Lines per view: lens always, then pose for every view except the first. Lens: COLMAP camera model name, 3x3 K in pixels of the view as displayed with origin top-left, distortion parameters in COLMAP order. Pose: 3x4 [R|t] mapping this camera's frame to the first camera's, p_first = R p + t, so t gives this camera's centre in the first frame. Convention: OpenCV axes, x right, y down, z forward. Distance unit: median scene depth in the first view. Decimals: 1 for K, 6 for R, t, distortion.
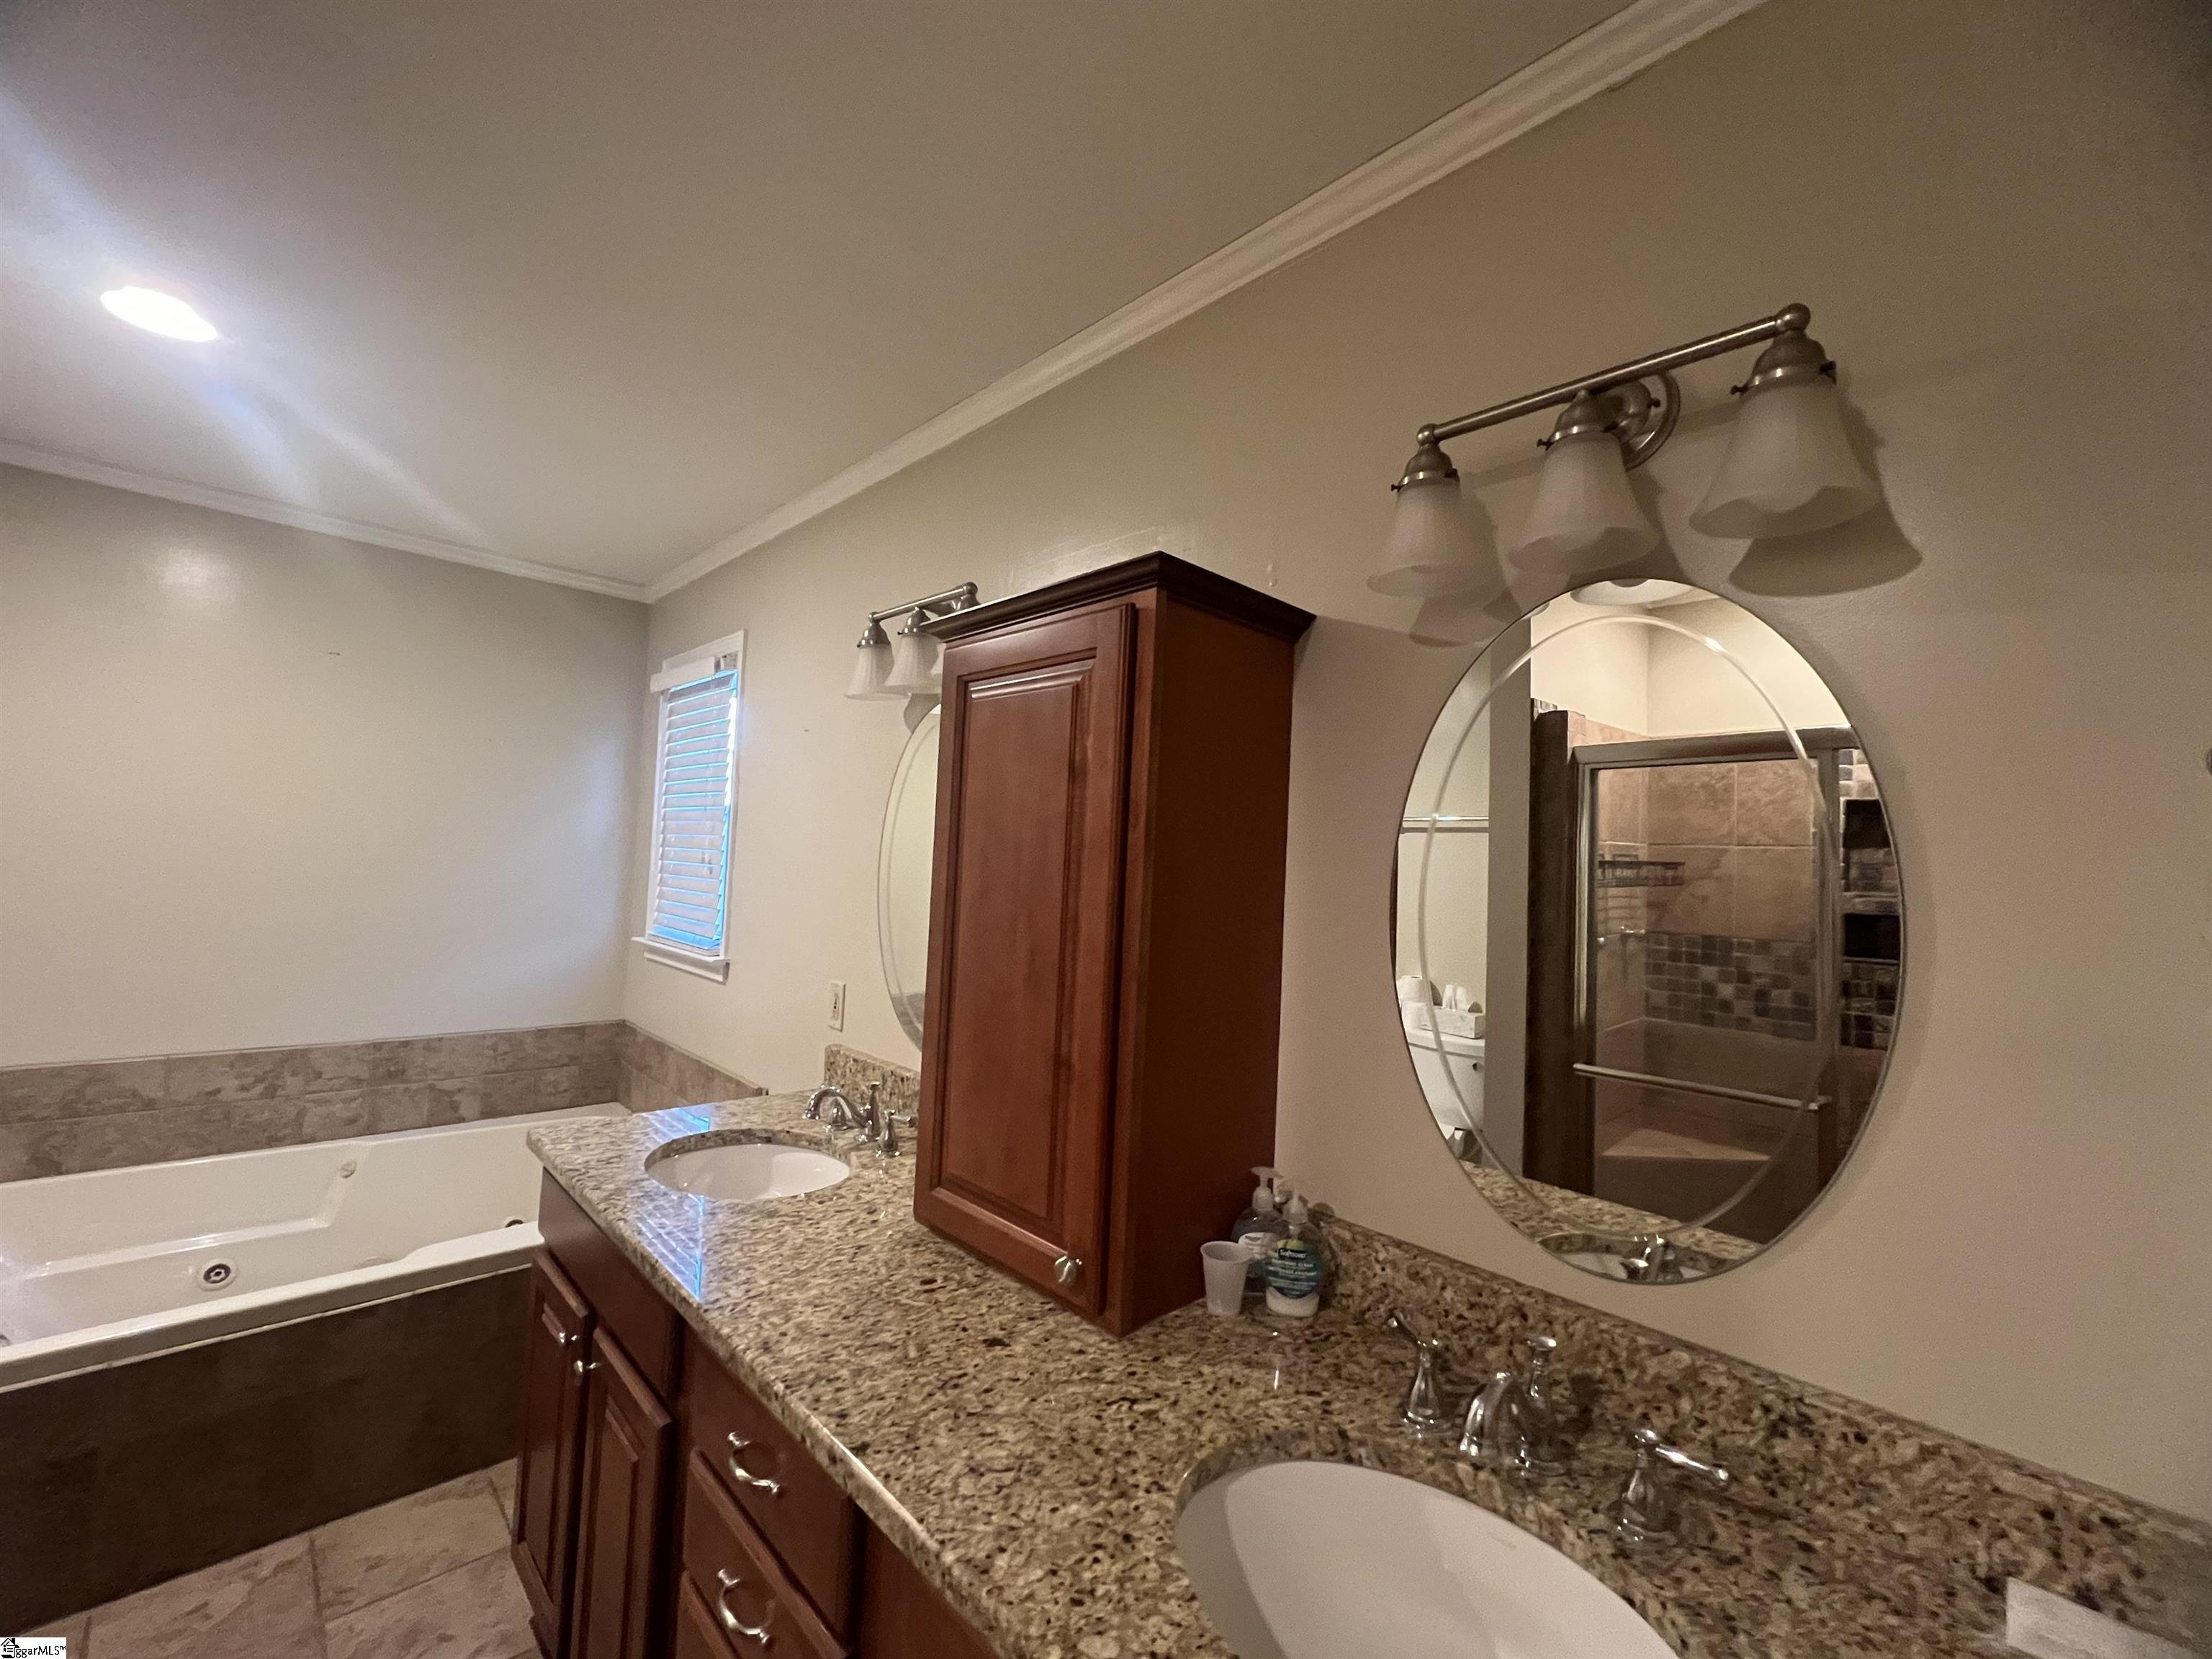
lens RADIAL K [[905.8, 0, 1110.7], [0, 905.8, 833.2], [0, 0, 1]] dist [-0.002939, 0.000521]
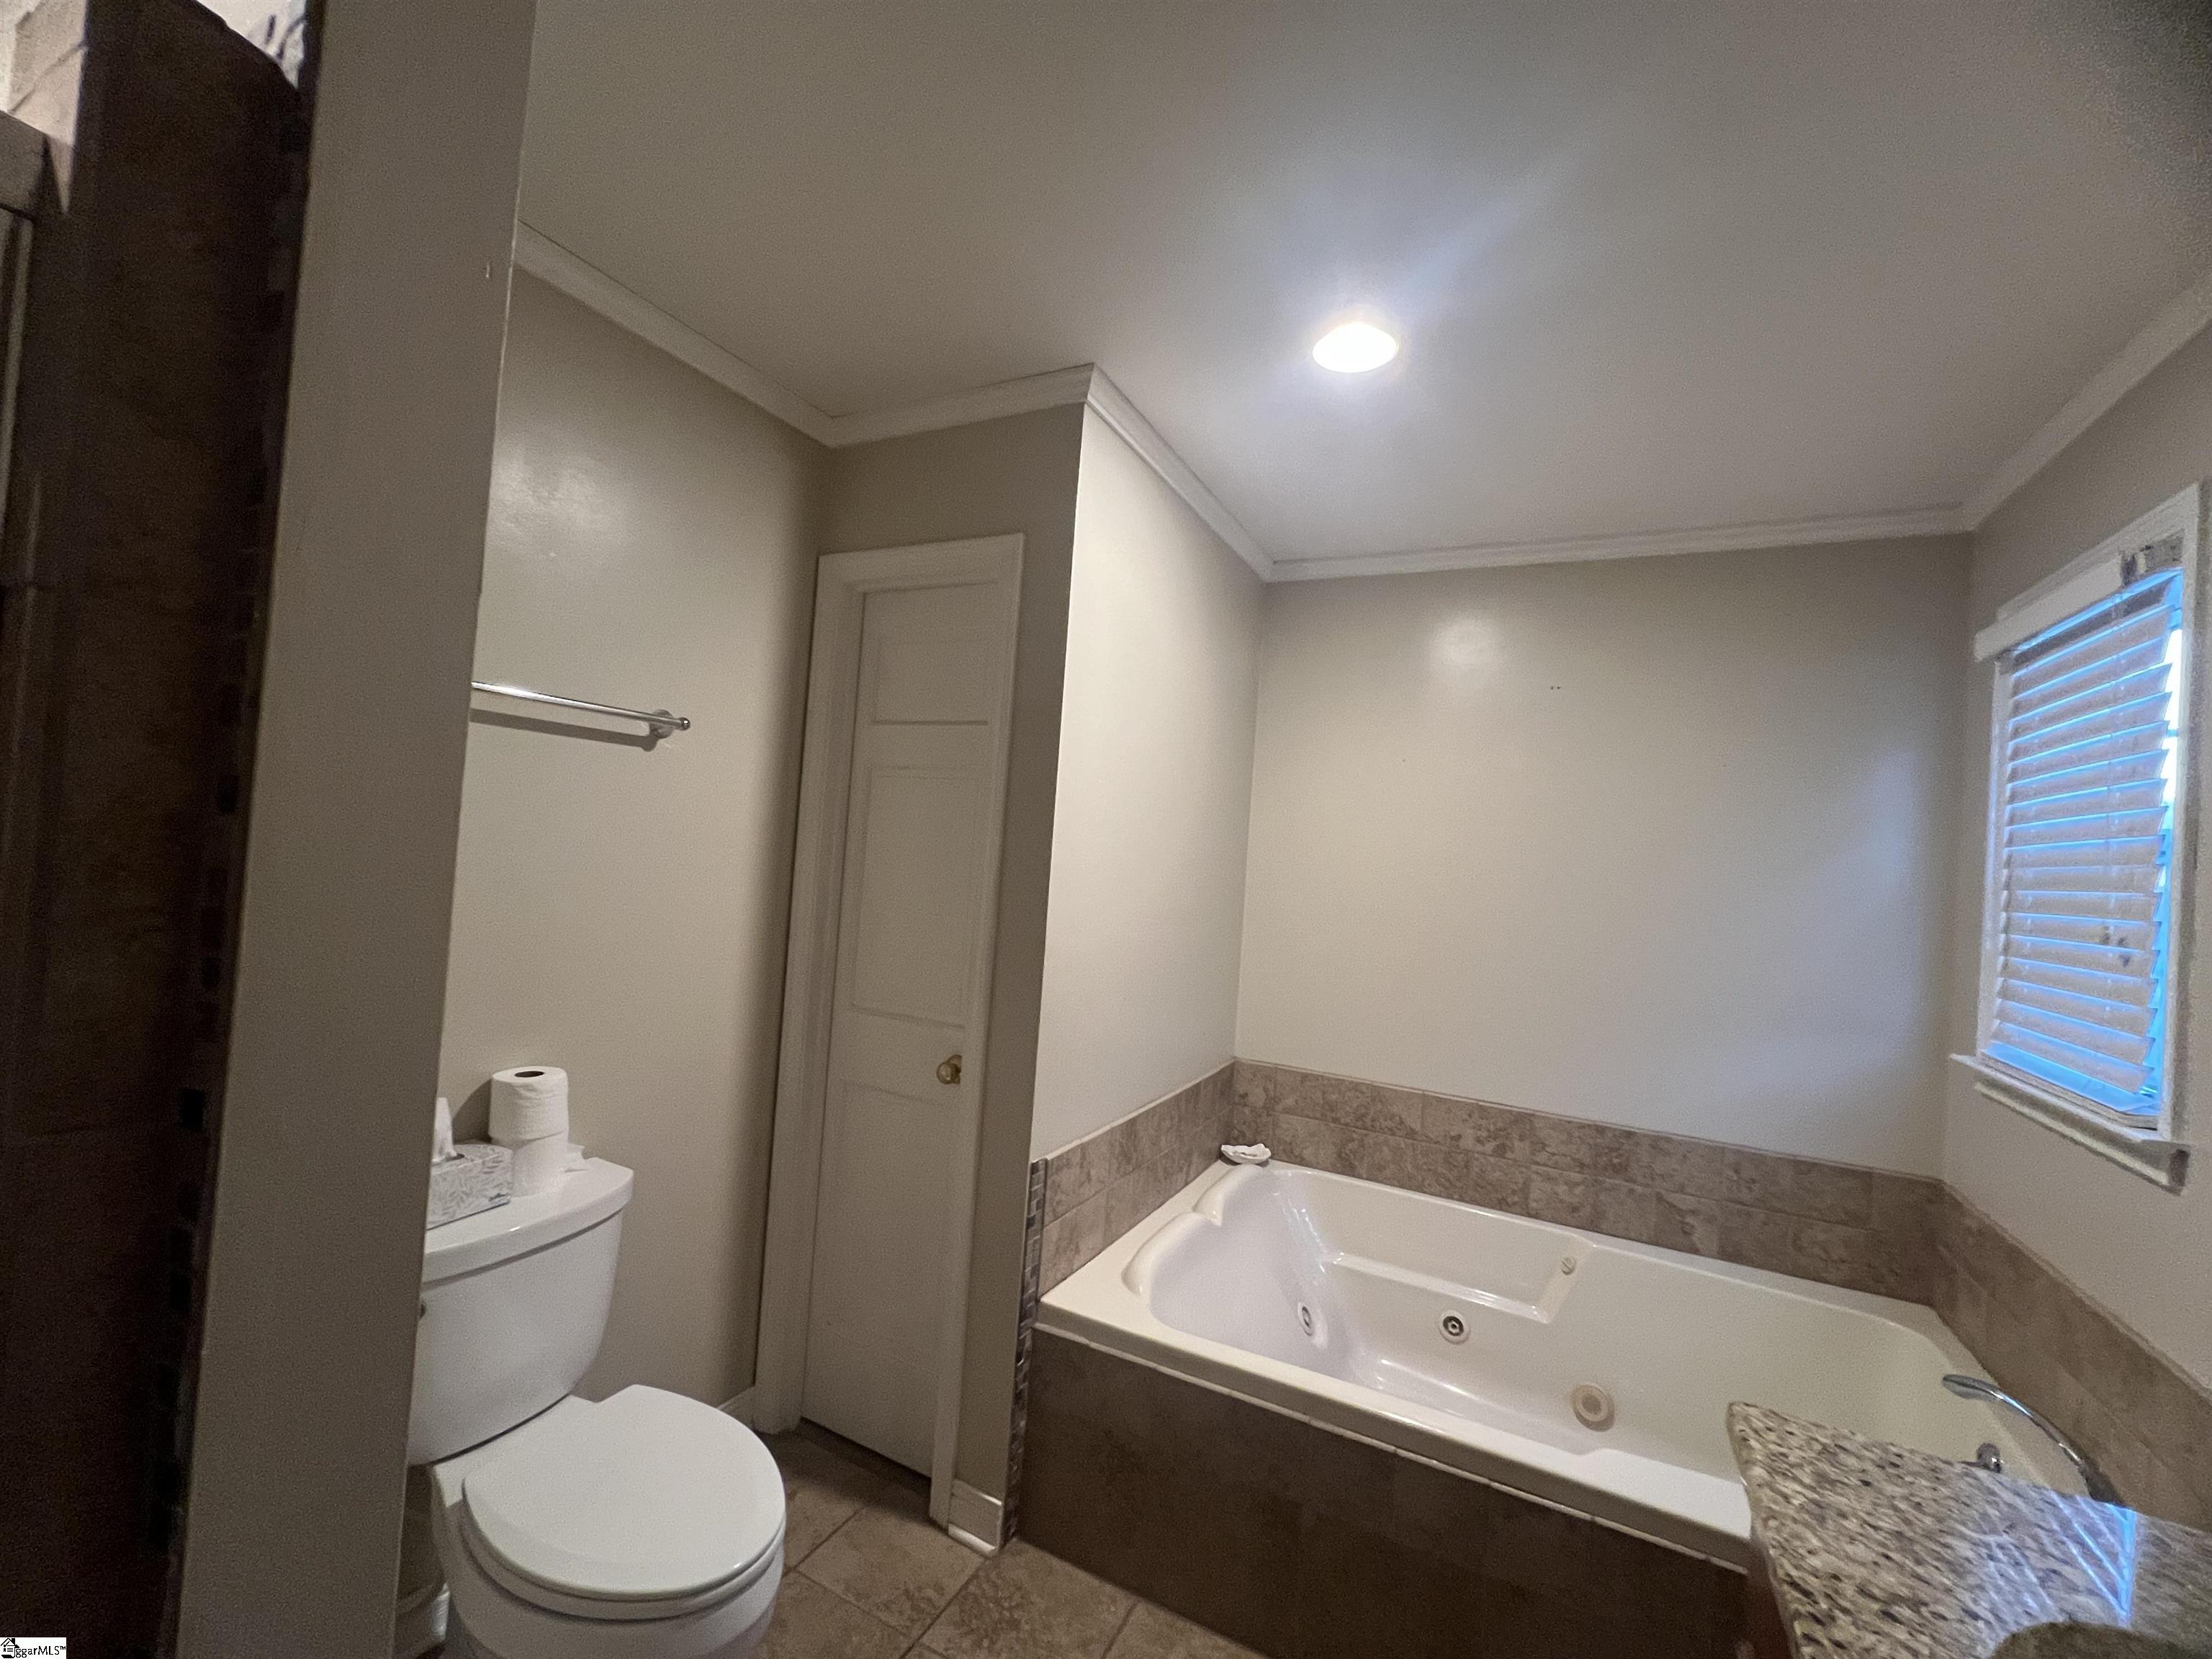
lens RADIAL K [[906.0, 0, 1110.4], [0, 906.0, 831.7], [0, 0, 1]] dist [-0.003453, 0.000147]
pose [[0.327931, -0.044311, -0.943662, -0.335635], [-0.021820, 0.998278, -0.054458, 0.020408], [0.944450, 0.038449, 0.326400, 0.656199]]
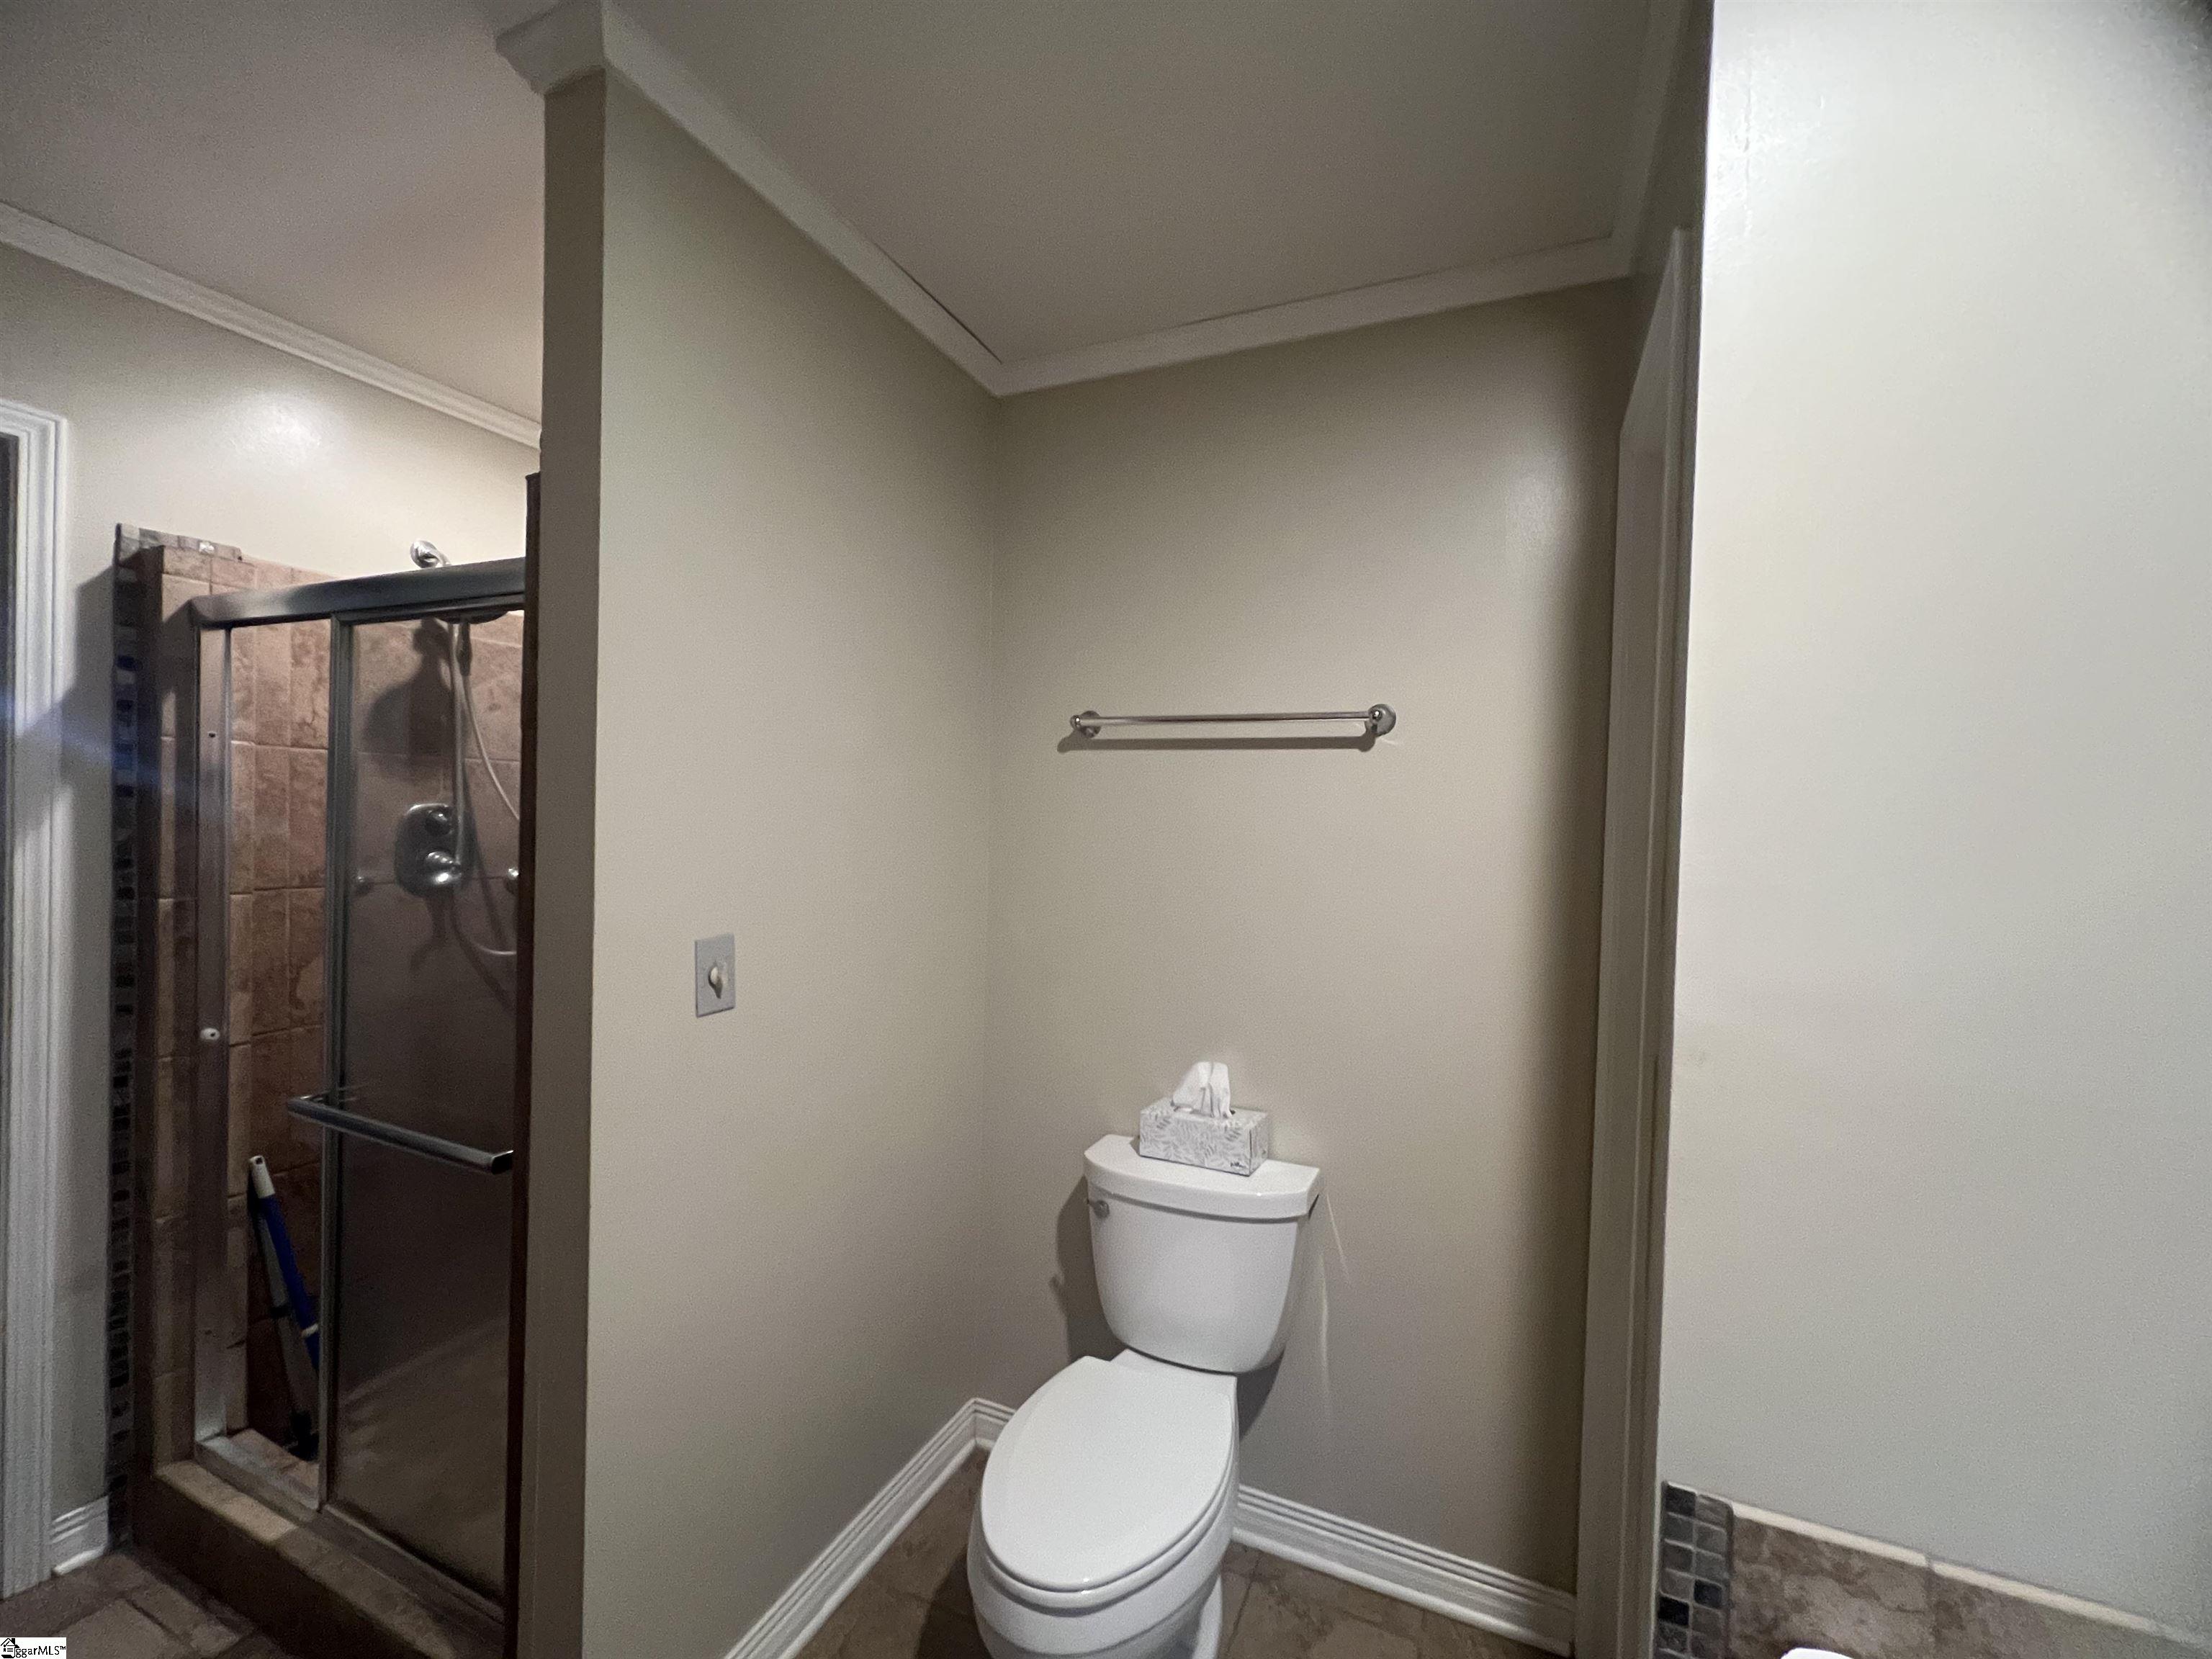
lens RADIAL K [[905.8, 0, 1110.7], [0, 905.8, 833.2], [0, 0, 1]] dist [-0.002939, 0.000521]
pose [[-0.924334, -0.064120, -0.376160, -1.138193], [-0.055482, 0.997889, -0.033766, 0.017997], [0.377530, -0.010341, -0.925939, 1.596129]]
